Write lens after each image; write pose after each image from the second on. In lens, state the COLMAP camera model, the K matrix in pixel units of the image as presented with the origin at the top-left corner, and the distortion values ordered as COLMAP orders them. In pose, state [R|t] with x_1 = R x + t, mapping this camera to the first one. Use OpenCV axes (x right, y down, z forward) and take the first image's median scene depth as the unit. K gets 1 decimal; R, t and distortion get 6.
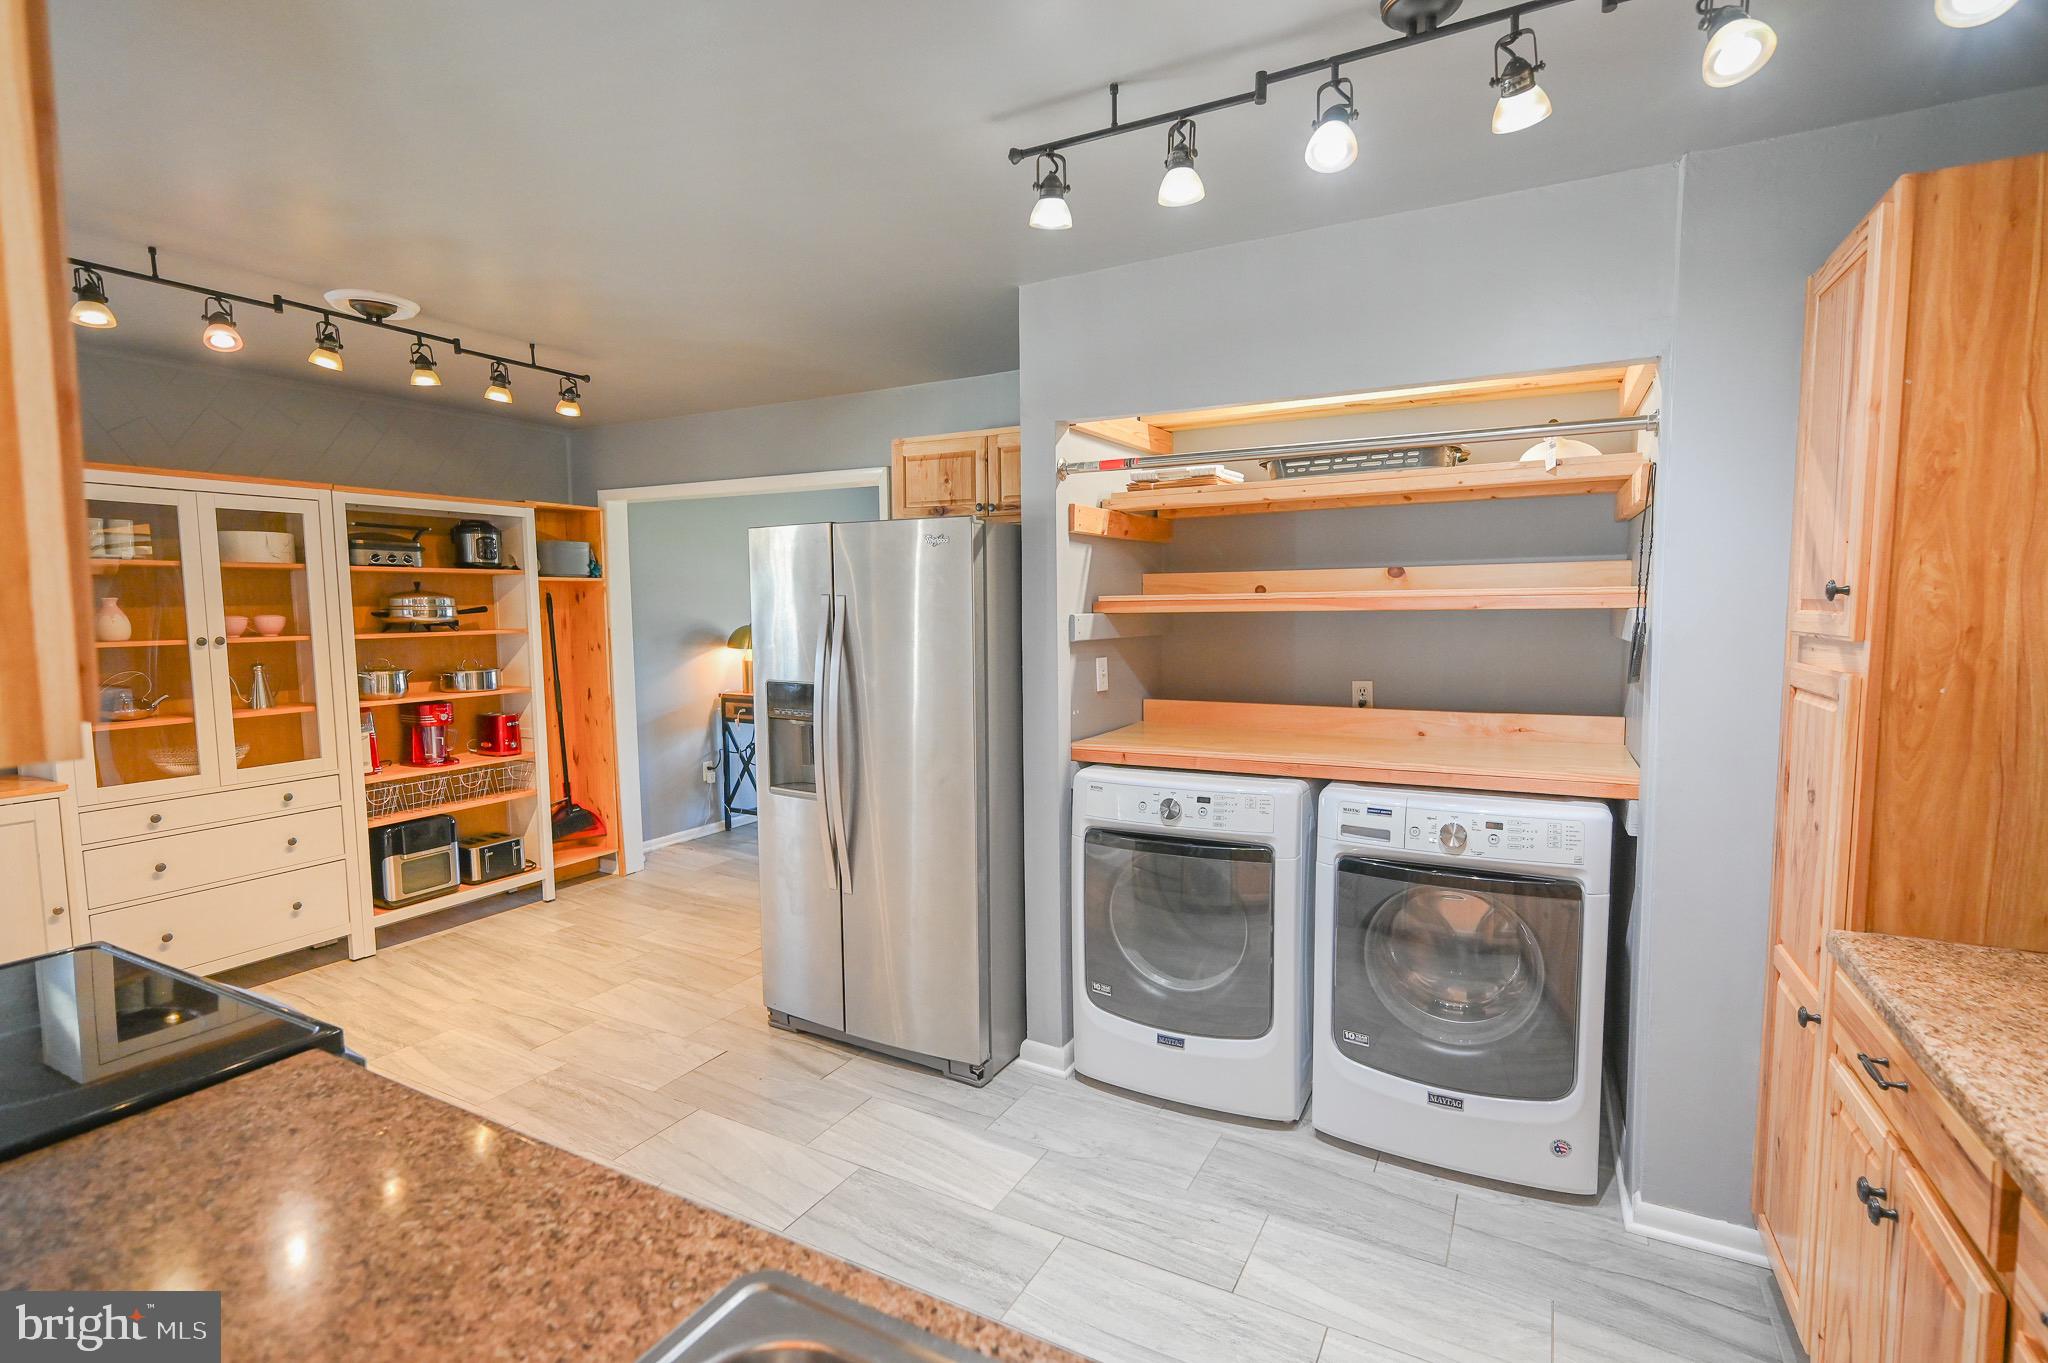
lens RADIAL K [[922.6, 0, 1017.7], [0, 922.6, 683.2], [0, 0, 1]] dist [-0.007285, 0.000789]
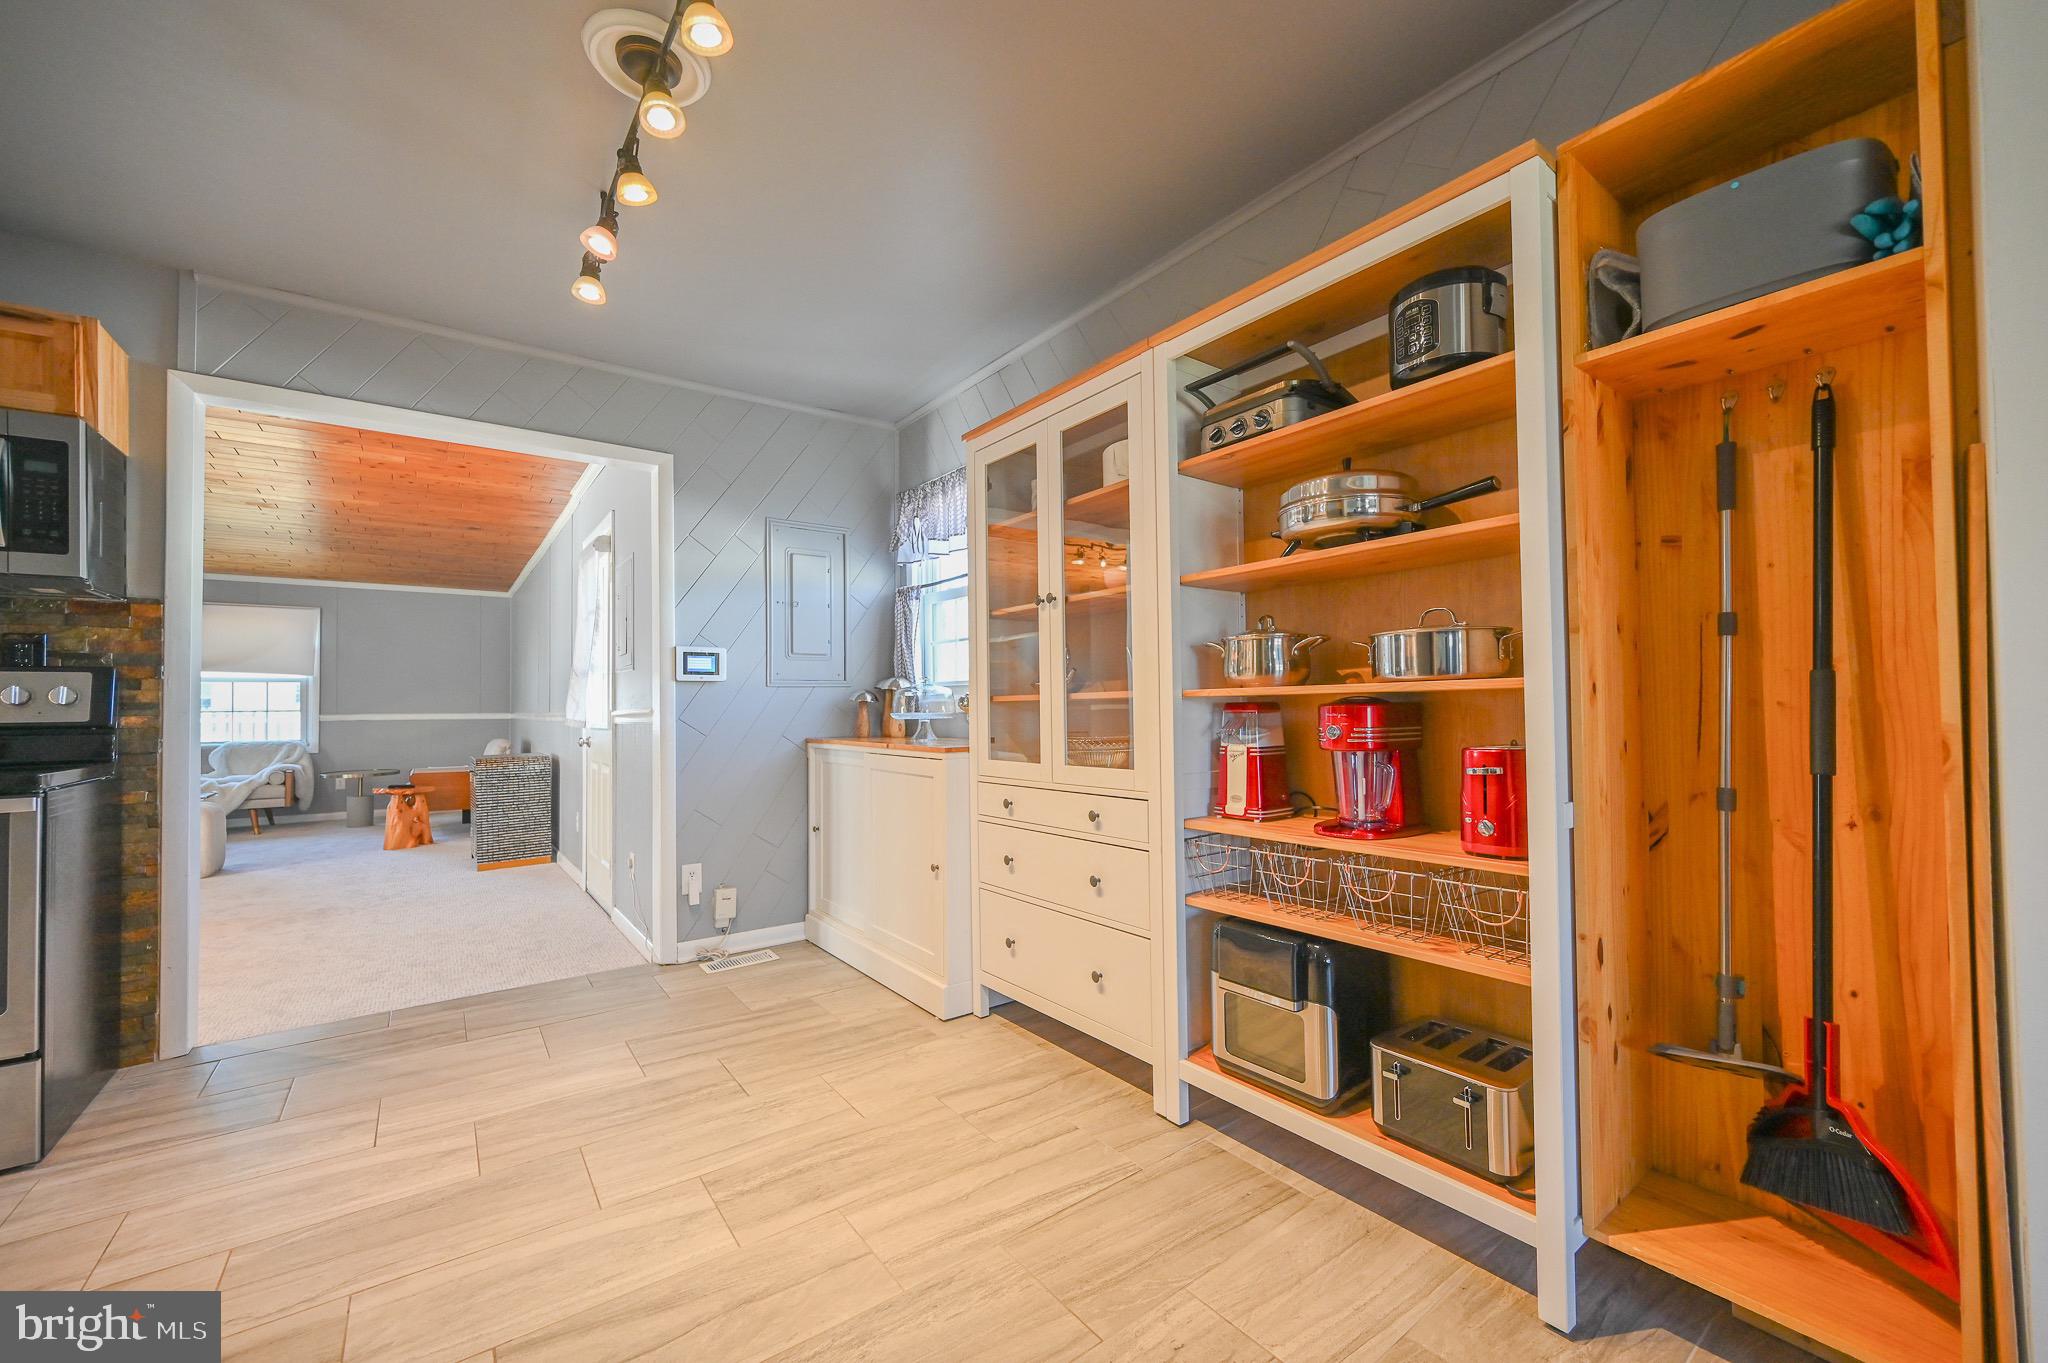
lens RADIAL K [[804.4, 0, 1035.4], [0, 804.4, 690.9], [0, 0, 1]] dist [-0.000827, 0.000343]
pose [[-0.421006, -0.003123, -0.907053, -0.200738], [-0.054194, 0.998294, 0.021717, 0.017351], [0.905438, 0.058300, -0.420457, 1.094217]]
